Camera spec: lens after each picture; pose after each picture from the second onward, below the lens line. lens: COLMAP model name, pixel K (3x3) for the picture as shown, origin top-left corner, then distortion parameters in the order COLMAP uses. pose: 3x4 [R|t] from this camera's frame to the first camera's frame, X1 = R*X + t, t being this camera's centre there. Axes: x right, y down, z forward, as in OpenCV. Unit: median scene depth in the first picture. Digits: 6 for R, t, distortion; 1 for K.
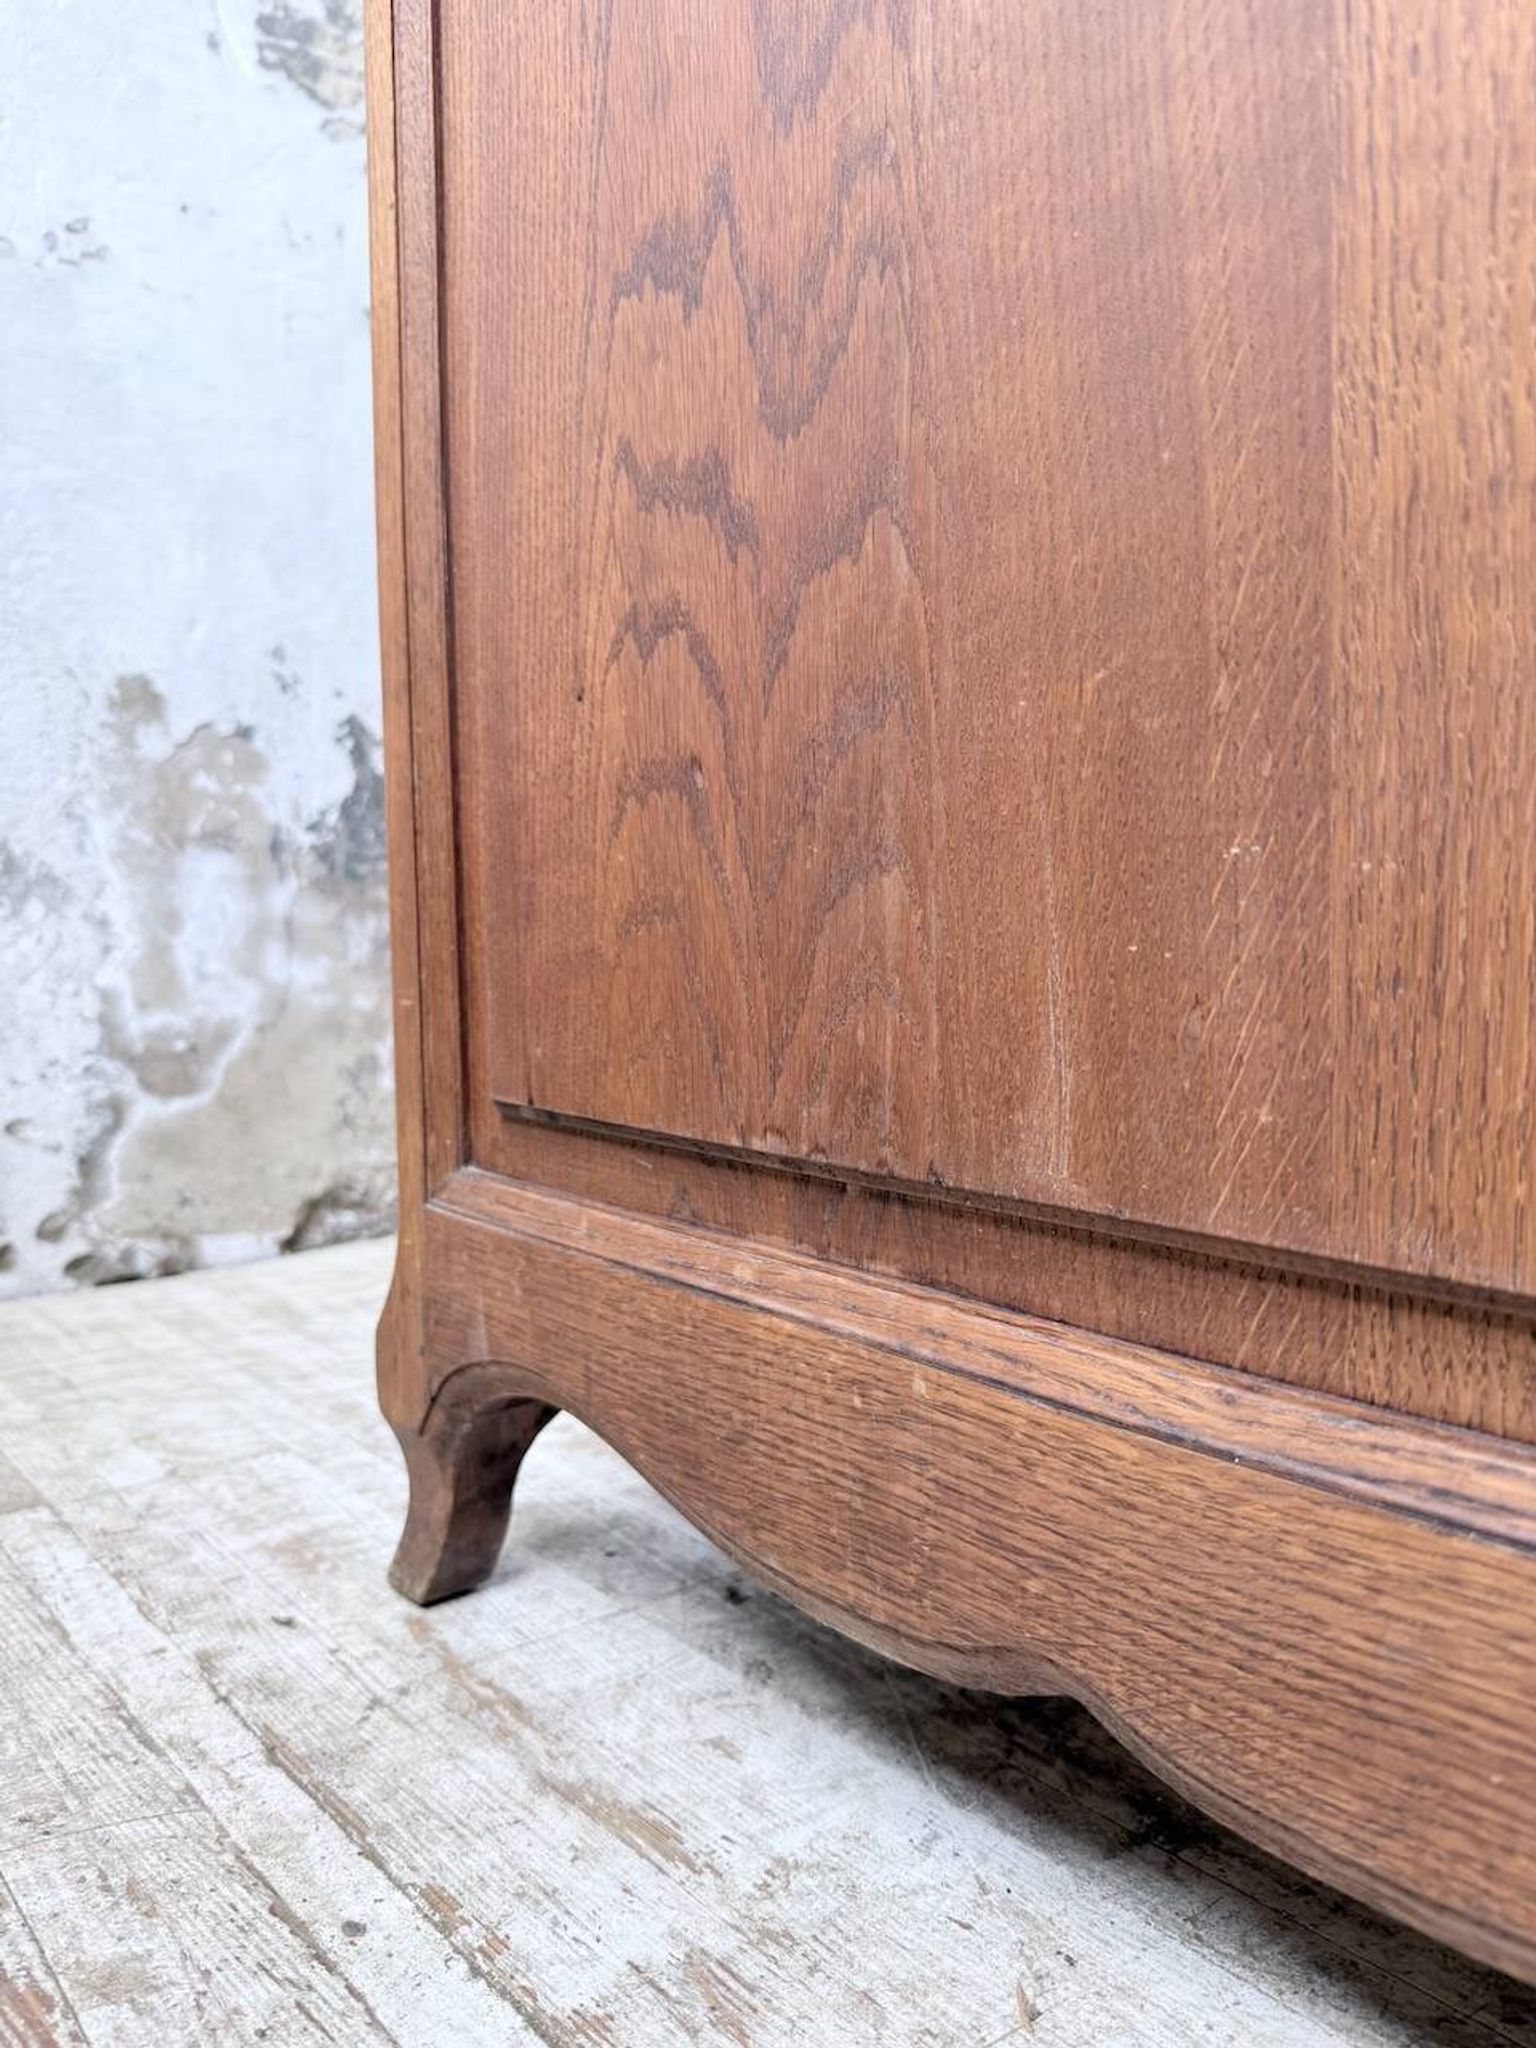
lens RADIAL K [[1461.8, 0, 767.0], [0, 1461.8, 1007.7], [0, 0, 1]] dist [0.012517, -0.024116]
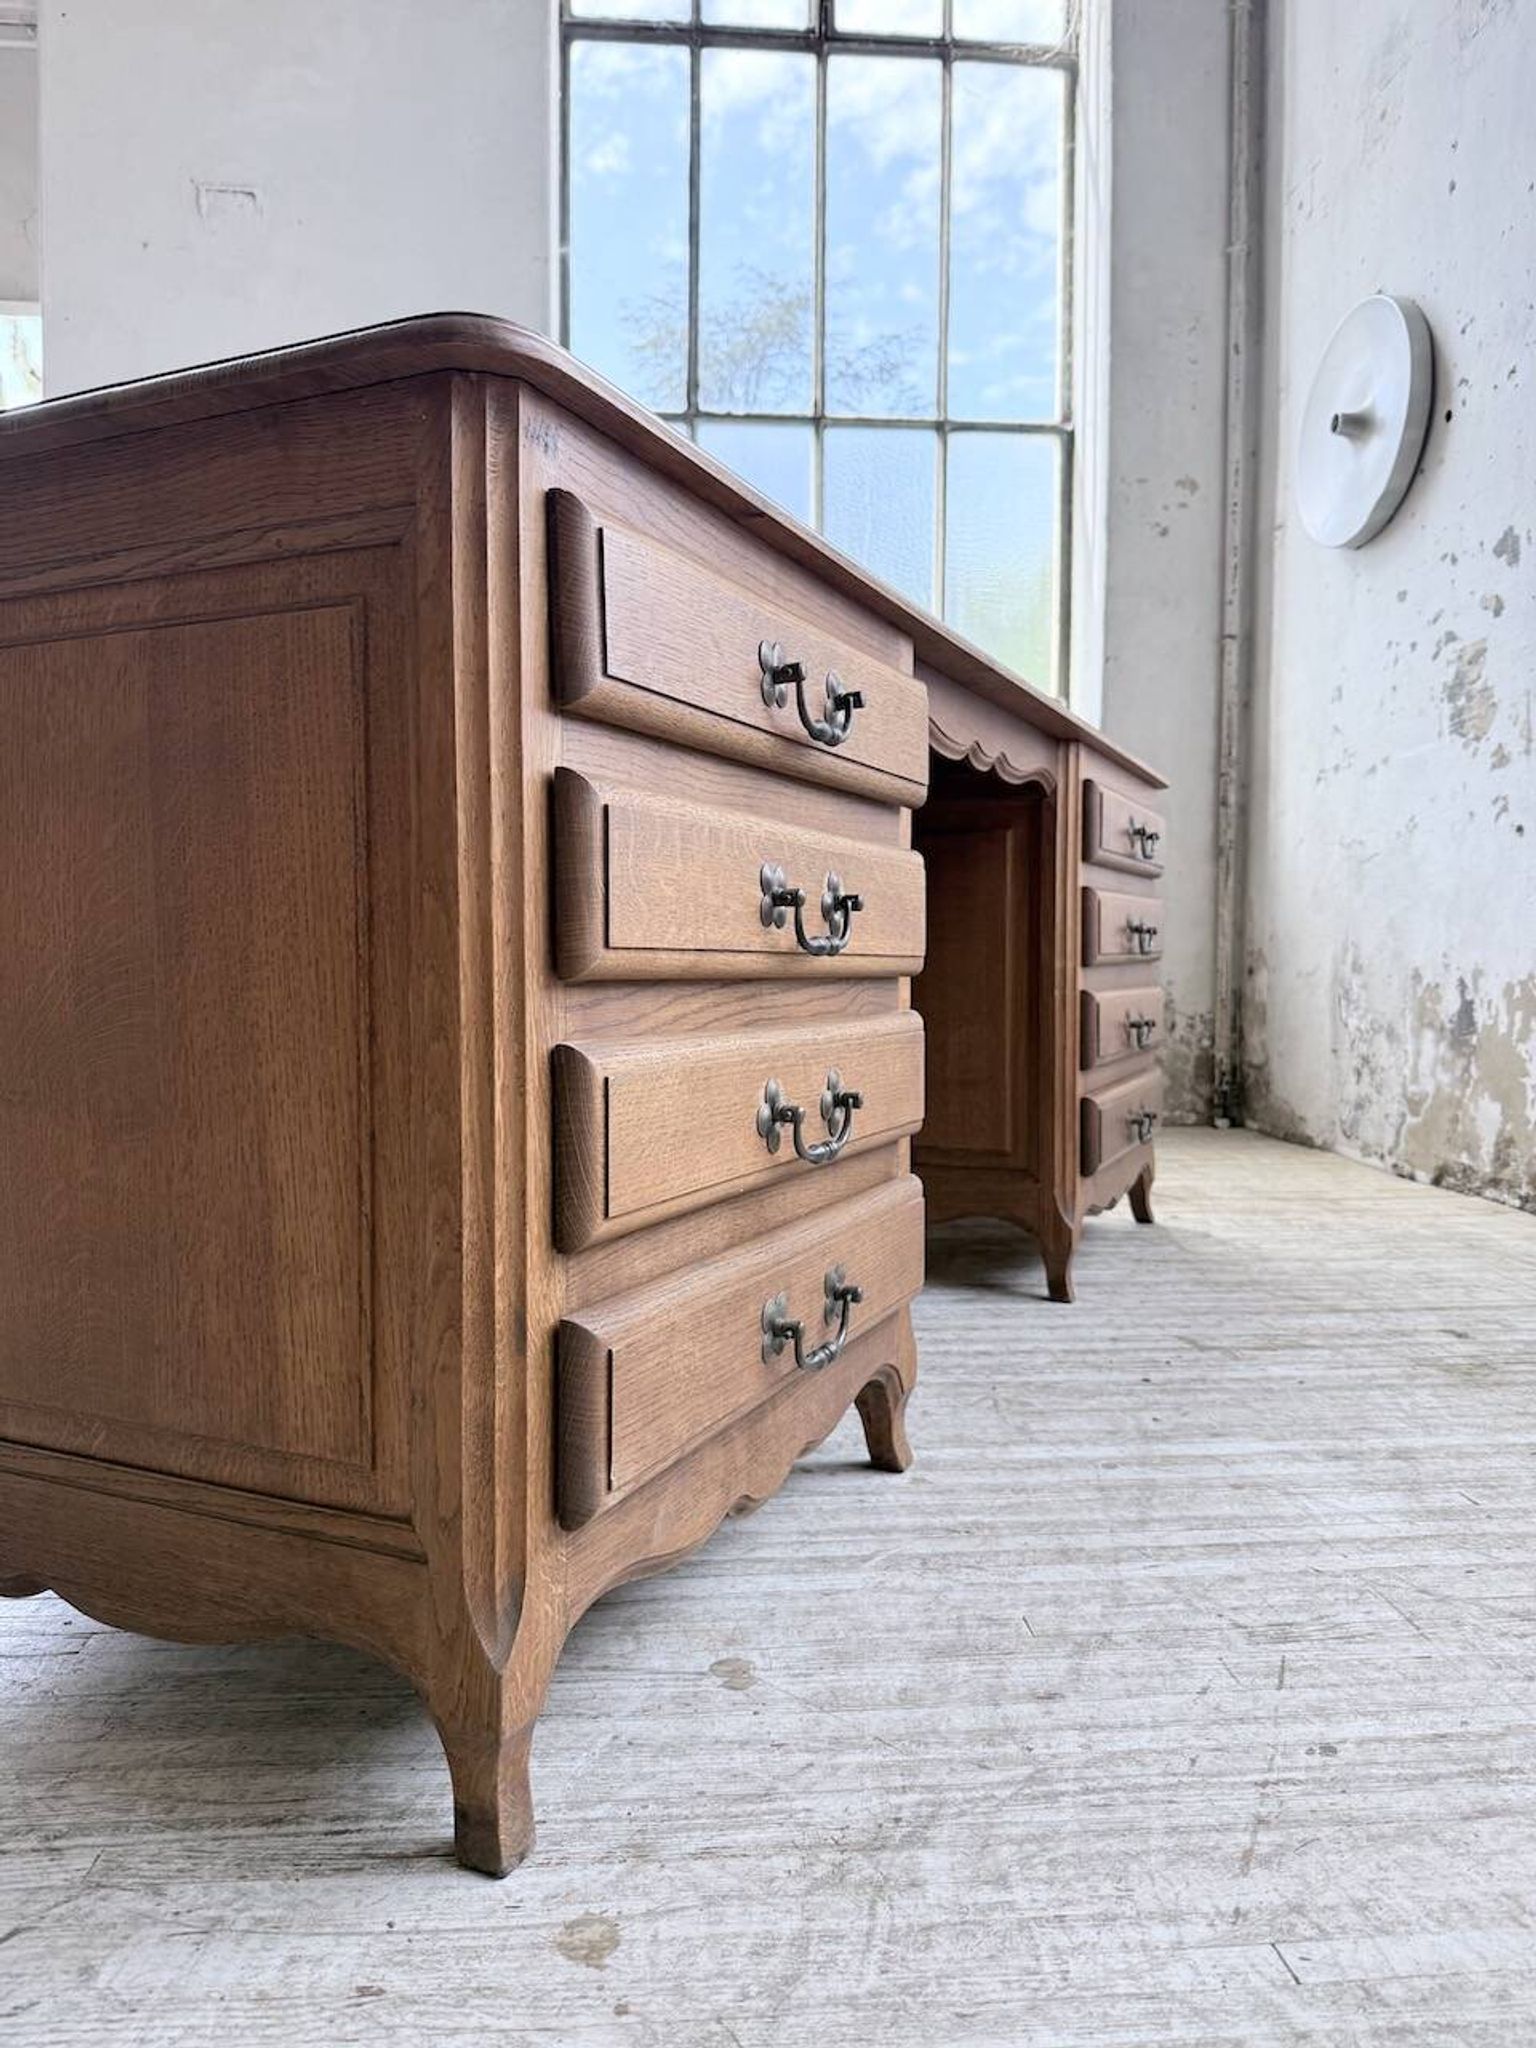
lens RADIAL K [[1461.8, 0, 758.3], [0, 1461.8, 1023.9], [0, 0, 1]] dist [0.012517, -0.024116]
pose [[-0.565216, 0.057583, -0.822931, 2.642665], [-0.040807, 0.994388, 0.097609, -0.342994], [0.823933, 0.088752, -0.559694, 1.546903]]
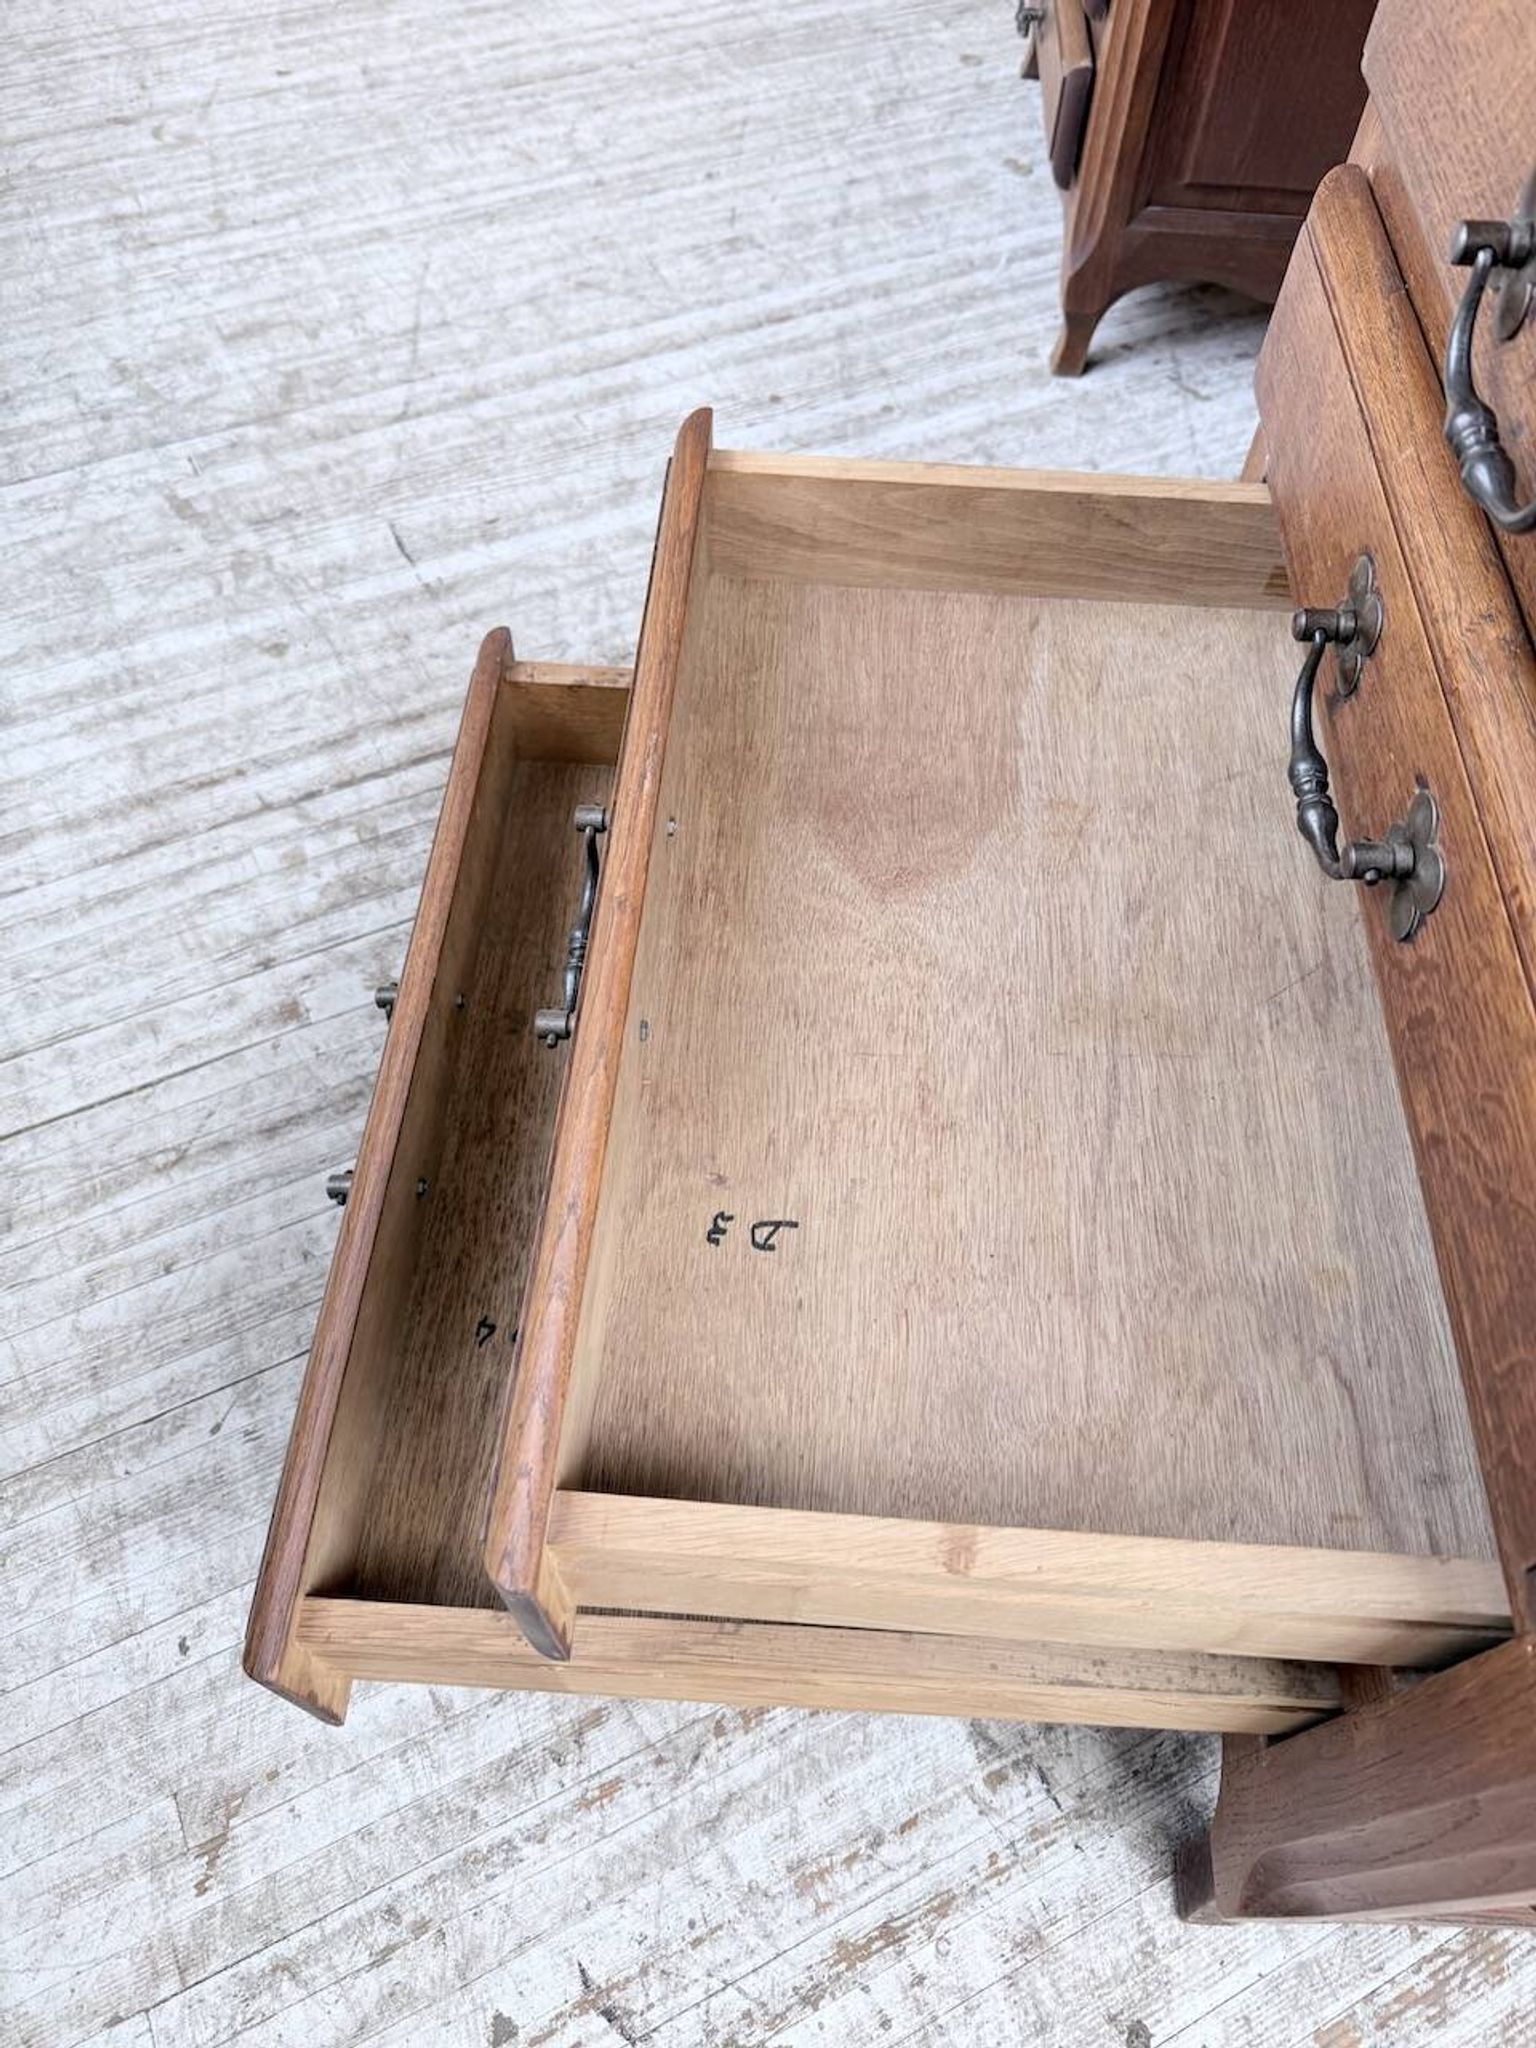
lens RADIAL K [[1461.8, 0, 763.9], [0, 1461.8, 965.5], [0, 0, 1]] dist [0.012517, -0.024116]
pose [[0.229546, -0.785955, 0.574094, 0.234574], [0.034620, 0.596064, 0.802190, -0.641651], [-0.972682, -0.164265, 0.164034, 0.926587]]
